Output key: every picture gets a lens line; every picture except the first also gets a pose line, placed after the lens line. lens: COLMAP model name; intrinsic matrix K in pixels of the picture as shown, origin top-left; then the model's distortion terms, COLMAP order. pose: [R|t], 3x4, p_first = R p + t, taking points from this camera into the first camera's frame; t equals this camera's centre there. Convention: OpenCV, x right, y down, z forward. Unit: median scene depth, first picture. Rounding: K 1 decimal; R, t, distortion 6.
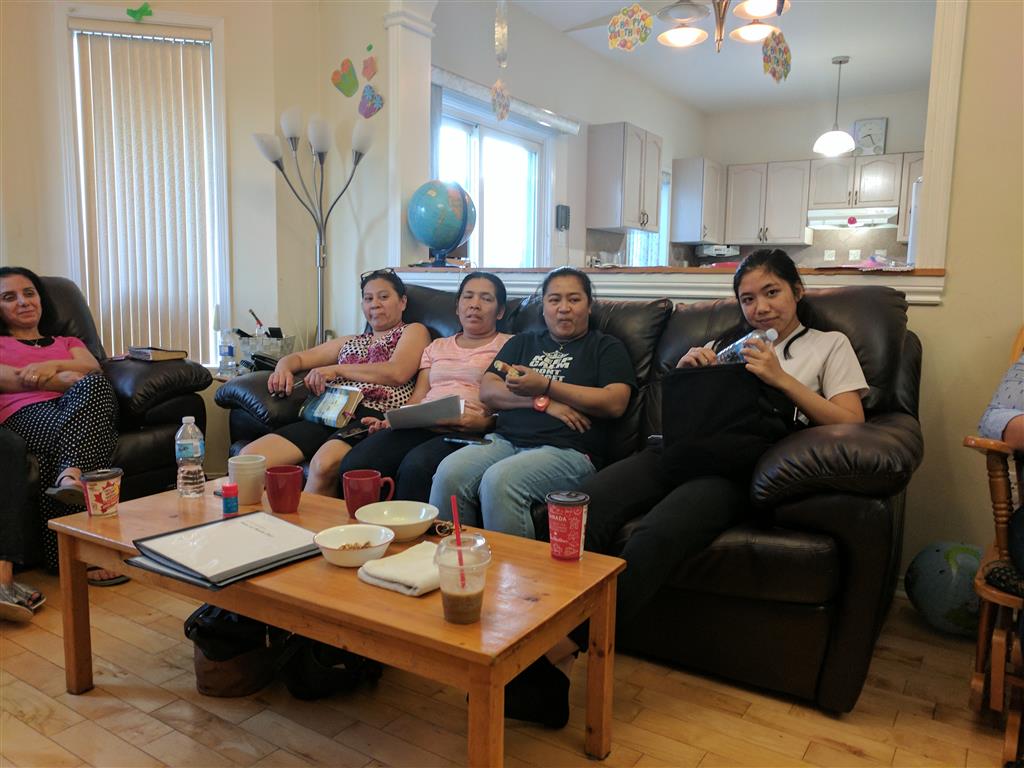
lens RADIAL K [[770.0, 0, 510.2], [0, 770.0, 384.0], [0, 0, 1]] dist [-0.002348, 0.021623]
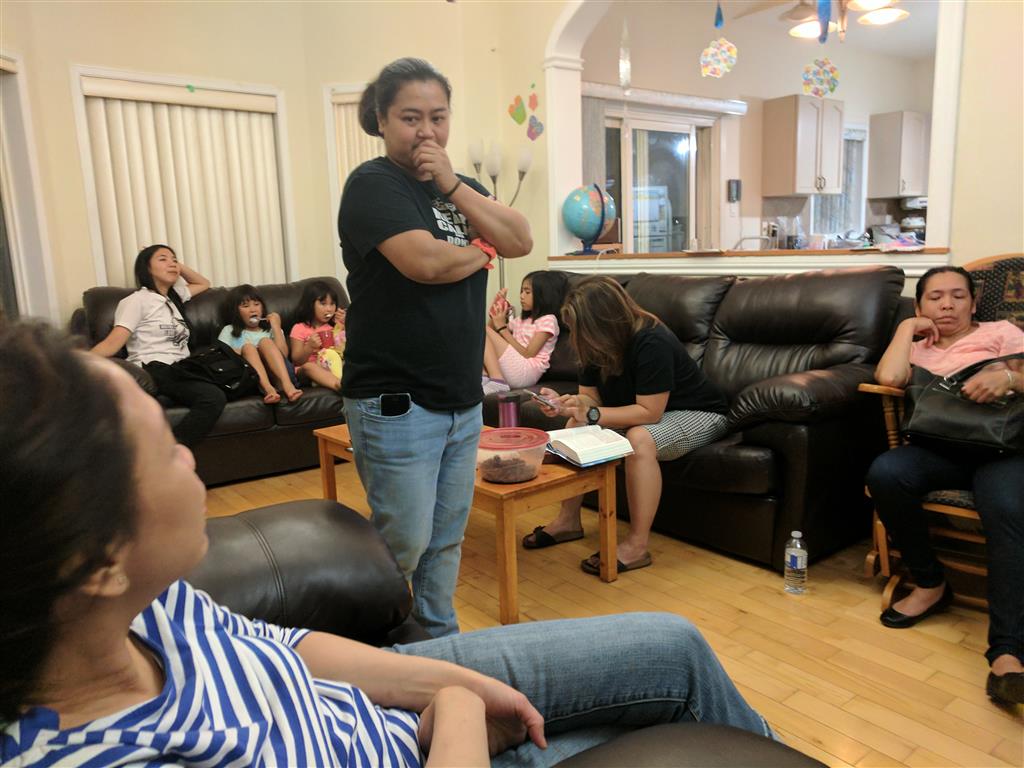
lens RADIAL K [[770.0, 0, 512.4], [0, 770.0, 378.0], [0, 0, 1]] dist [-0.002348, 0.021623]
pose [[0.945679, 0.000510, -0.325101, 0.215060], [0.015766, 0.998750, 0.047428, -0.008803], [0.324719, -0.049978, 0.944489, -0.270058]]
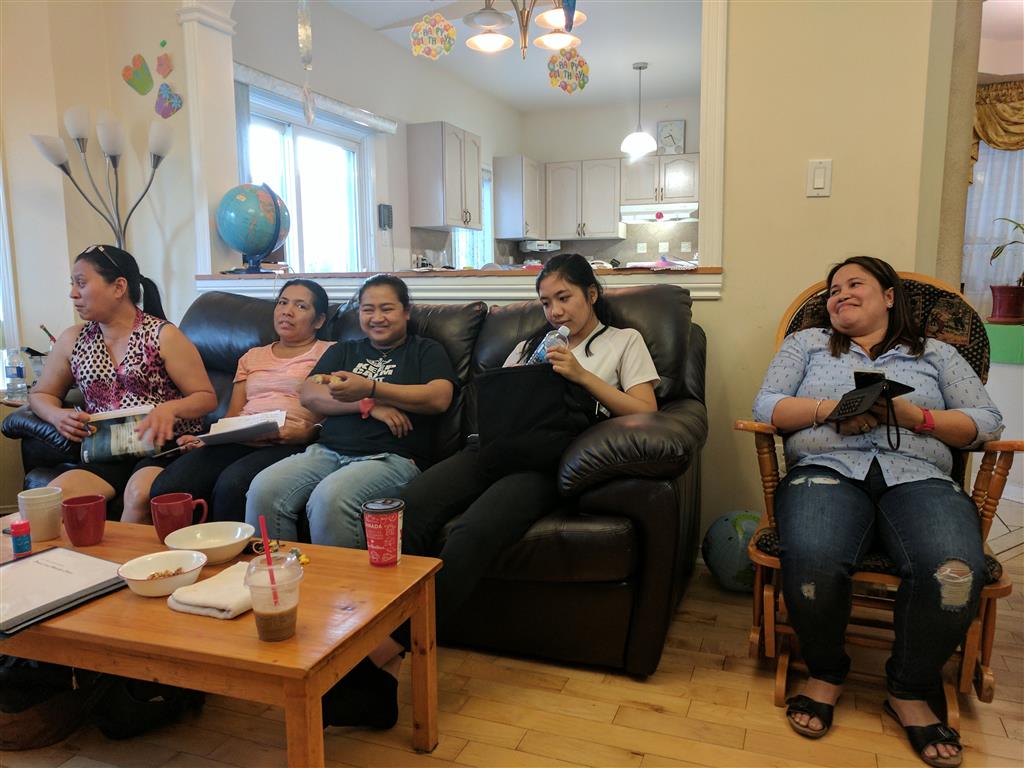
lens RADIAL K [[770.0, 0, 511.9], [0, 770.0, 384.3], [0, 0, 1]] dist [-0.002348, 0.021623]
pose [[0.977077, -0.056024, 0.205383, 0.019038], [0.054106, 0.998423, 0.014951, -0.009418], [-0.205896, -0.003495, 0.978568, -0.020491]]
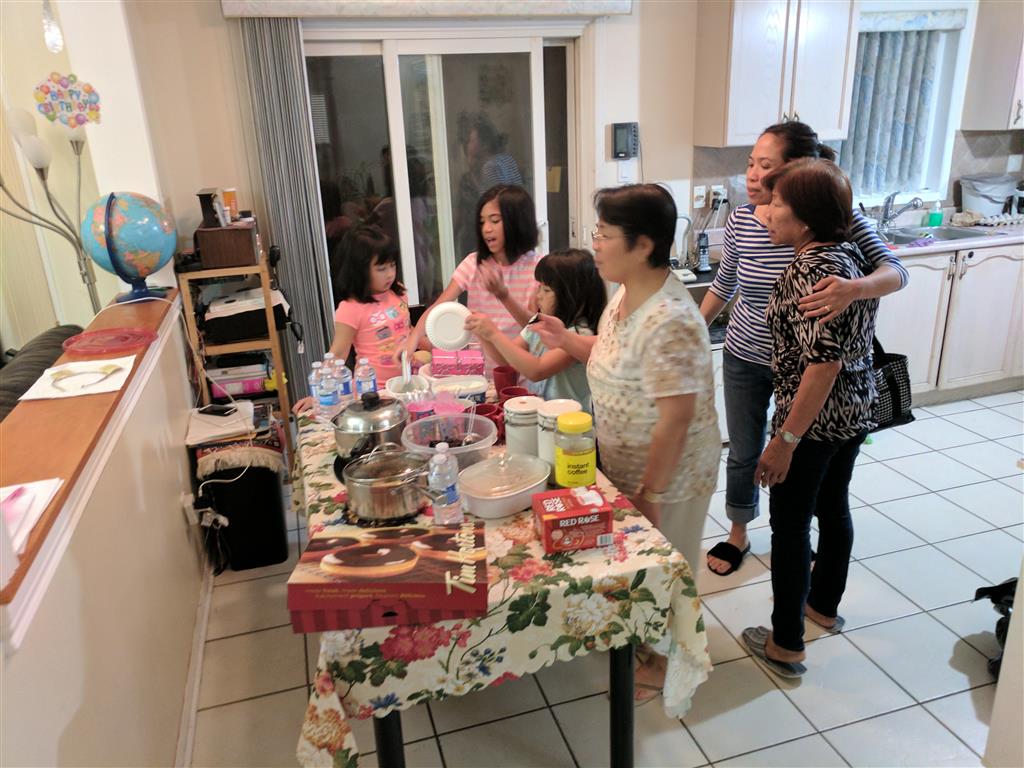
lens RADIAL K [[770.0, 0, 510.1], [0, 770.0, 387.3], [0, 0, 1]] dist [-0.002348, 0.021623]
pose [[0.765755, 0.172098, -0.619679, 0.774840], [-0.026051, 0.971041, 0.237487, -0.276161], [0.642605, -0.165714, 0.748063, 0.645945]]
